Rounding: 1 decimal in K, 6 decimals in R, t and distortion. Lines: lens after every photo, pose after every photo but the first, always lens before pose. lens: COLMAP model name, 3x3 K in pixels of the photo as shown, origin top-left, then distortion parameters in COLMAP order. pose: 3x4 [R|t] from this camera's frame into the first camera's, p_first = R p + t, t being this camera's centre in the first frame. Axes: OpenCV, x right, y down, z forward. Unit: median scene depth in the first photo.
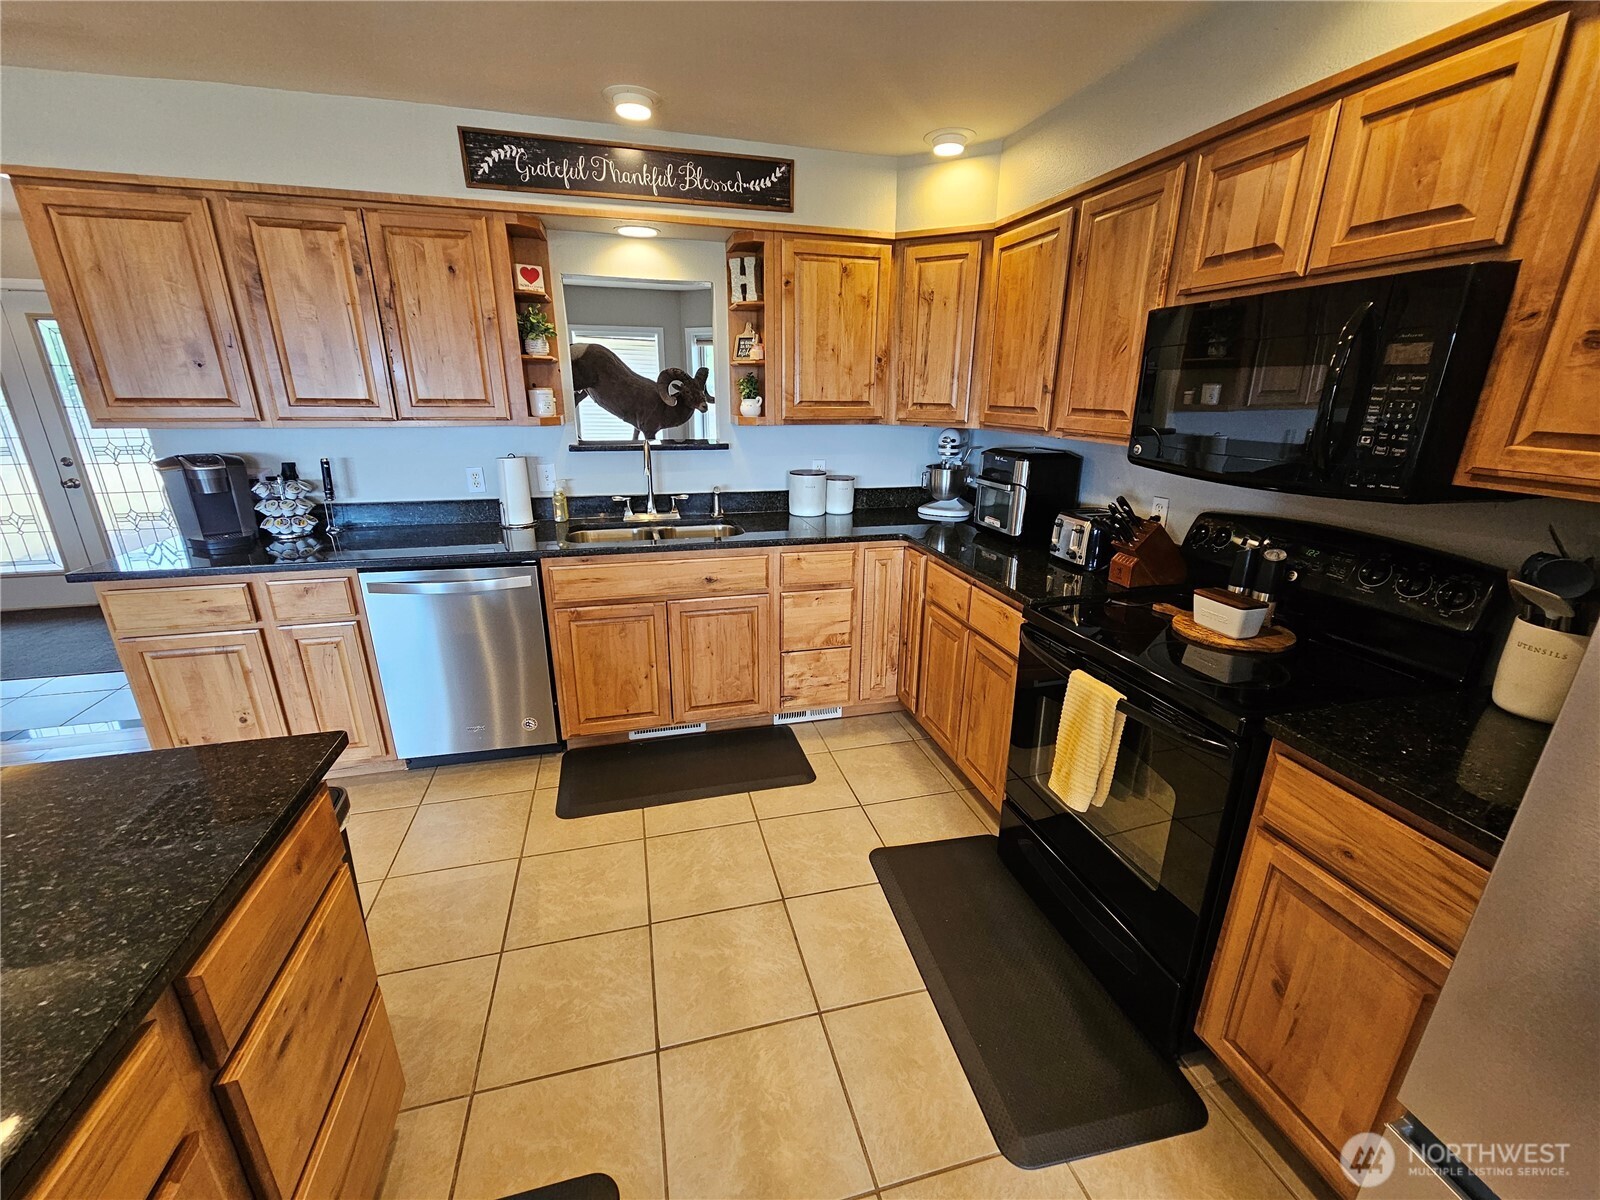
lens RADIAL K [[655.2, 0, 807.5], [0, 655.2, 605.5], [0, 0, 1]] dist [0.001648, -0.000728]
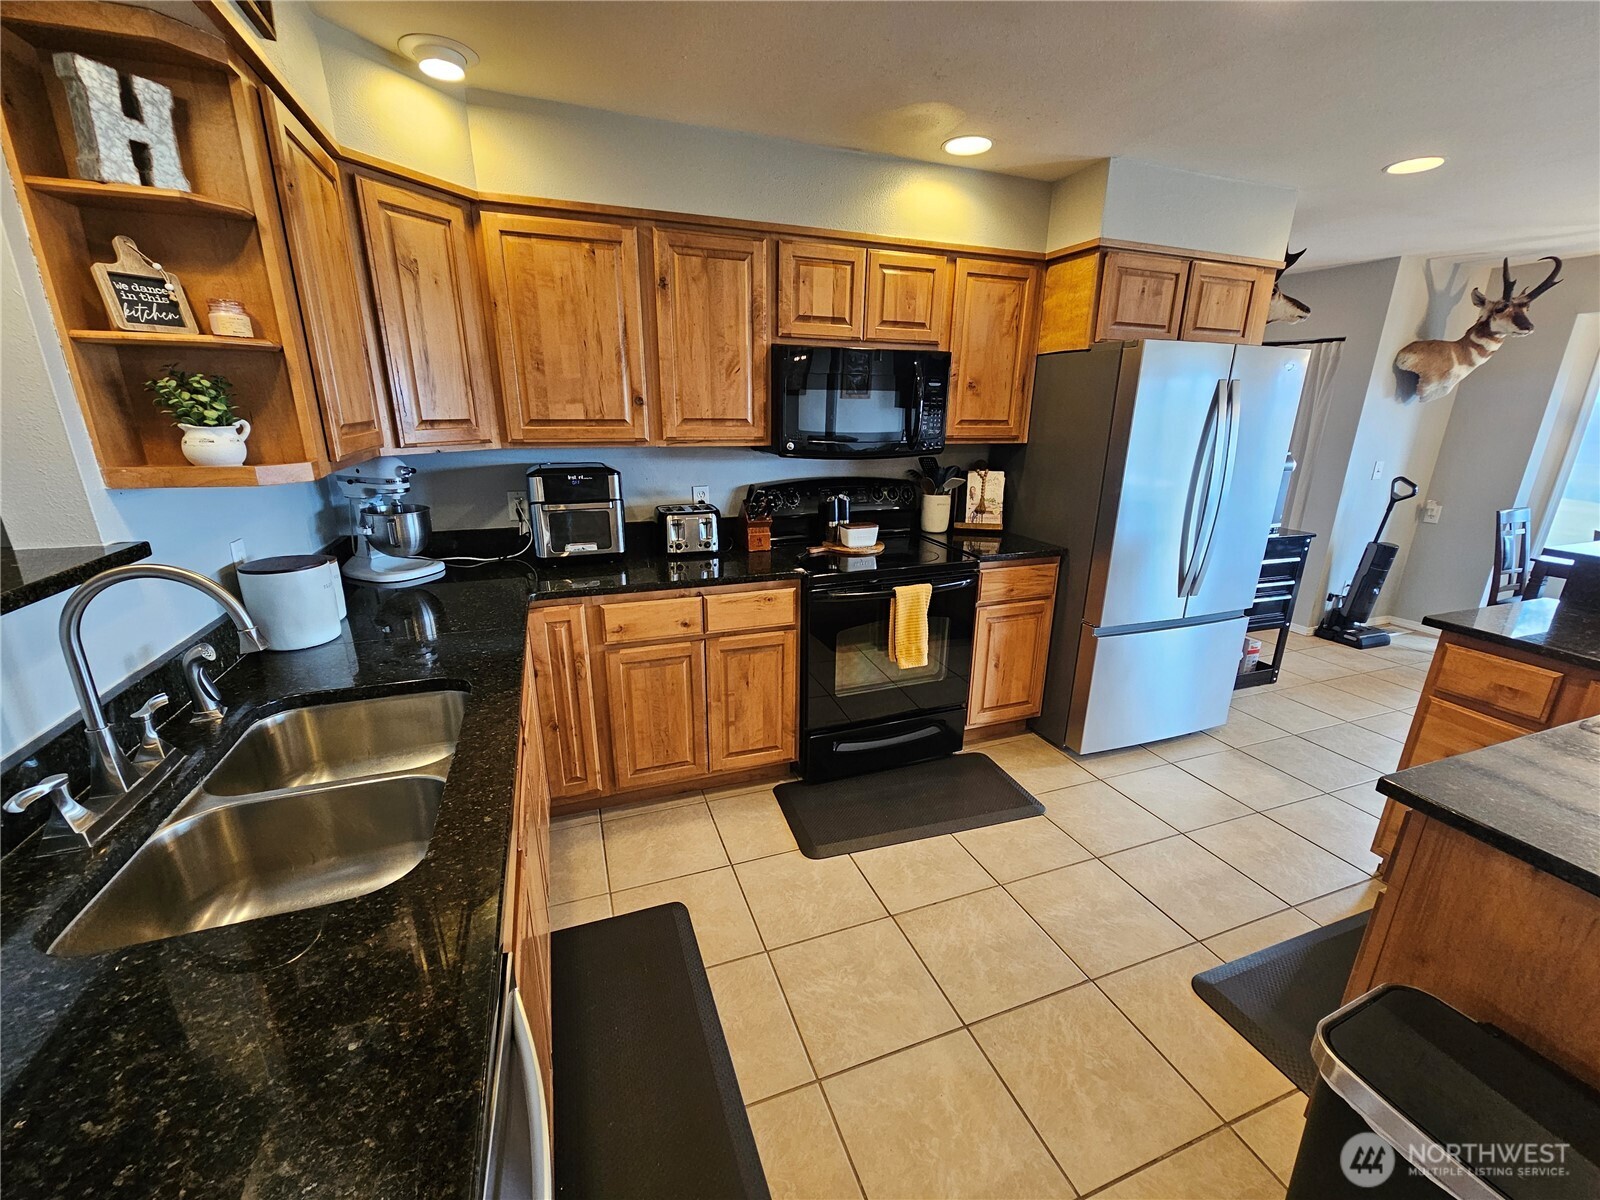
lens RADIAL K [[655.2, 0, 807.5], [0, 655.2, 605.5], [0, 0, 1]] dist [0.001648, -0.000728]
pose [[-0.089104, -0.306004, 0.947851, -0.746332], [0.301422, 0.898729, 0.318481, -0.299675], [-0.949318, 0.314081, 0.012156, 0.867076]]
